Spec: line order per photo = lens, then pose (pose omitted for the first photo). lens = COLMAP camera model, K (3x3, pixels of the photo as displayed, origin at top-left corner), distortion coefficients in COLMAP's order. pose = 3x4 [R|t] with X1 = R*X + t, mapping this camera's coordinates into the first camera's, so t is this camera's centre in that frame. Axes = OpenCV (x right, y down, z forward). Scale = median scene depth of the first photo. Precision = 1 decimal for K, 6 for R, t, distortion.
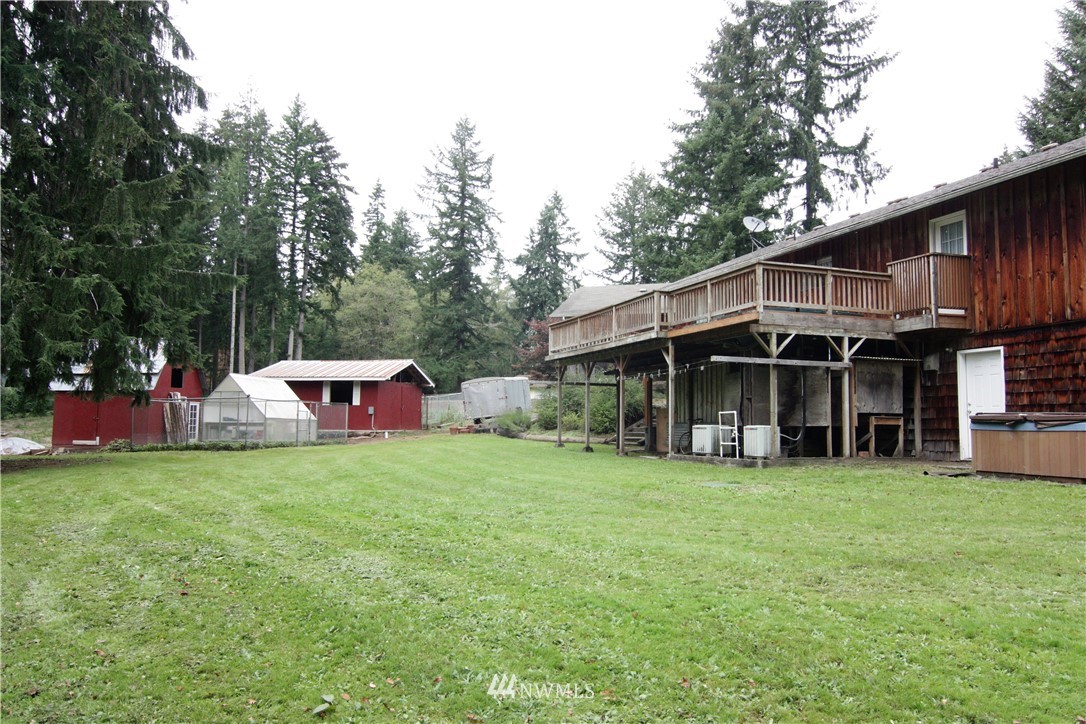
lens RADIAL K [[779.1, 0, 543.0], [0, 779.1, 362.0], [0, 0, 1]] dist [-0.001730, -0.006803]
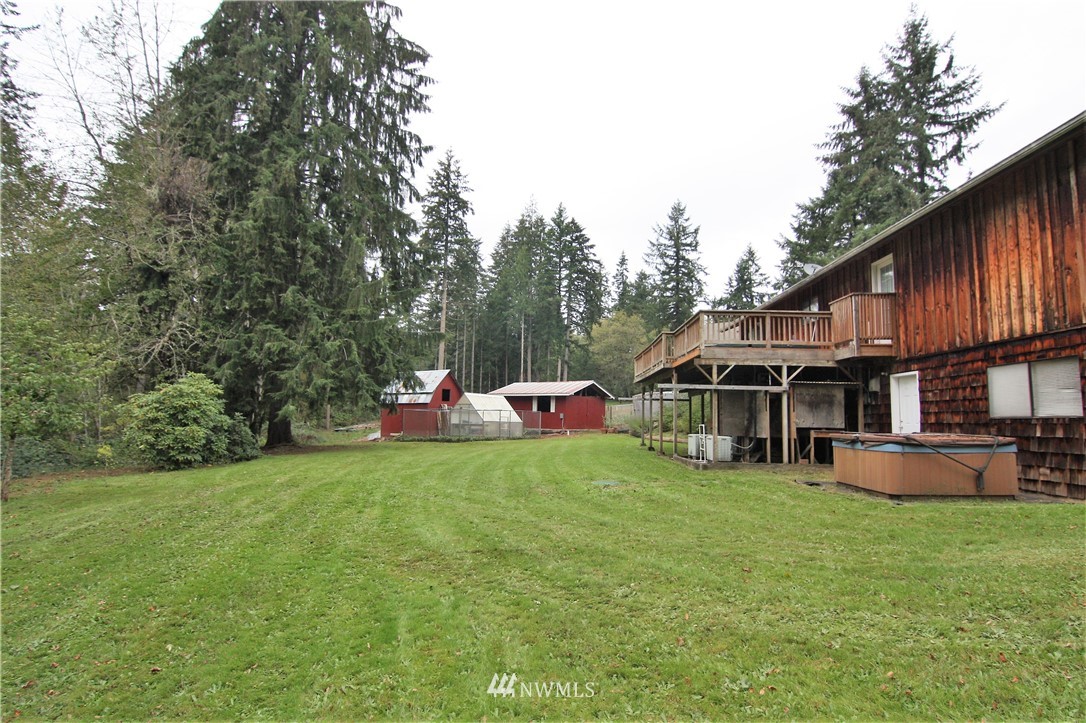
lens RADIAL K [[551.1, 0, 543.0], [0, 551.1, 361.5], [0, 0, 1]] dist [0.001318, -0.021825]
pose [[0.925745, -0.031057, -0.376870, 0.111912], [0.020037, 0.999250, -0.033129, -0.005359], [0.377616, 0.023118, 0.925674, 0.013961]]
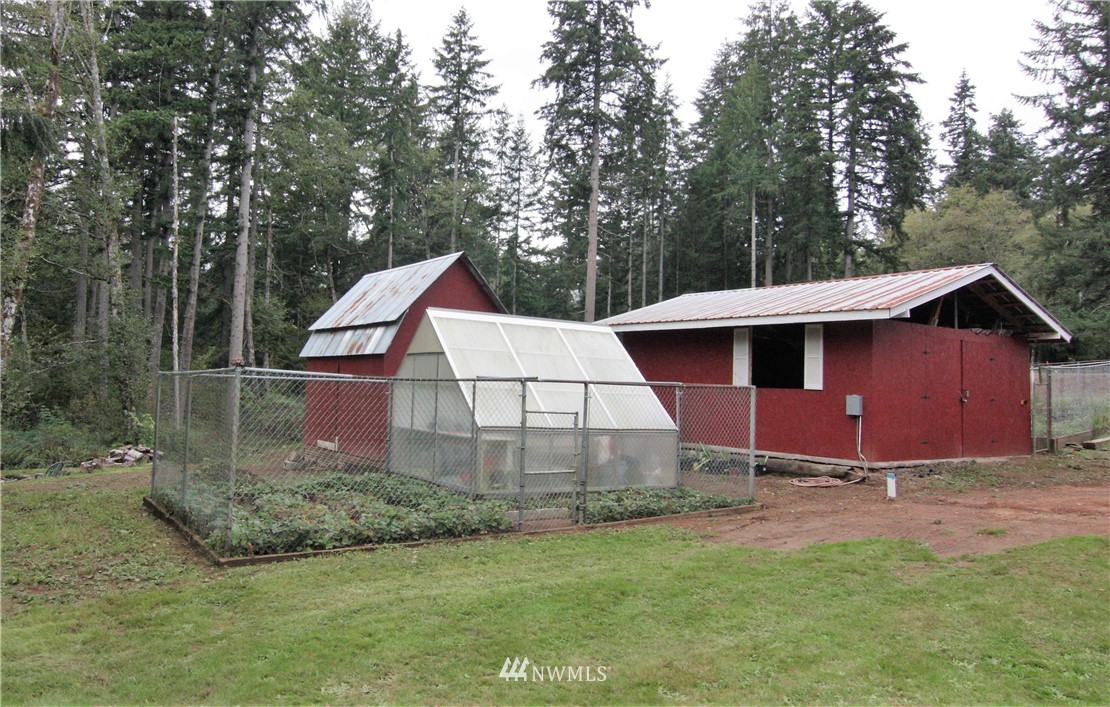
lens RADIAL K [[790.4, 0, 459.2], [0, 790.4, 326.7], [0, 0, 1]] dist [-0.004850, -0.009073]
pose [[0.697310, -0.034457, -0.715941, -0.067556], [0.030200, 0.999369, -0.018684, 0.021315], [0.716133, -0.008593, 0.697911, 0.482632]]
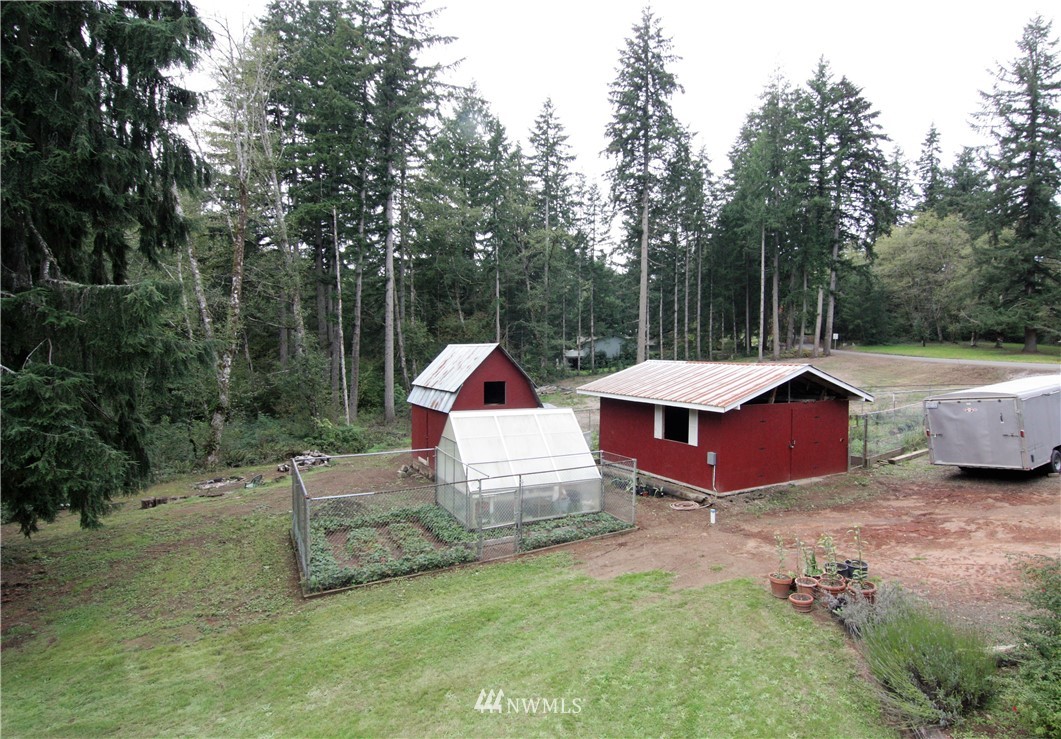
lens RADIAL K [[576.4, 0, 554.4], [0, 576.4, 369.5], [0, 0, 1]] dist [-0.003379, -0.010587]
pose [[0.676466, 0.018659, -0.736238, 0.017041], [0.058253, 0.995191, 0.078745, -0.037230], [0.734167, -0.096156, 0.672126, 0.485859]]
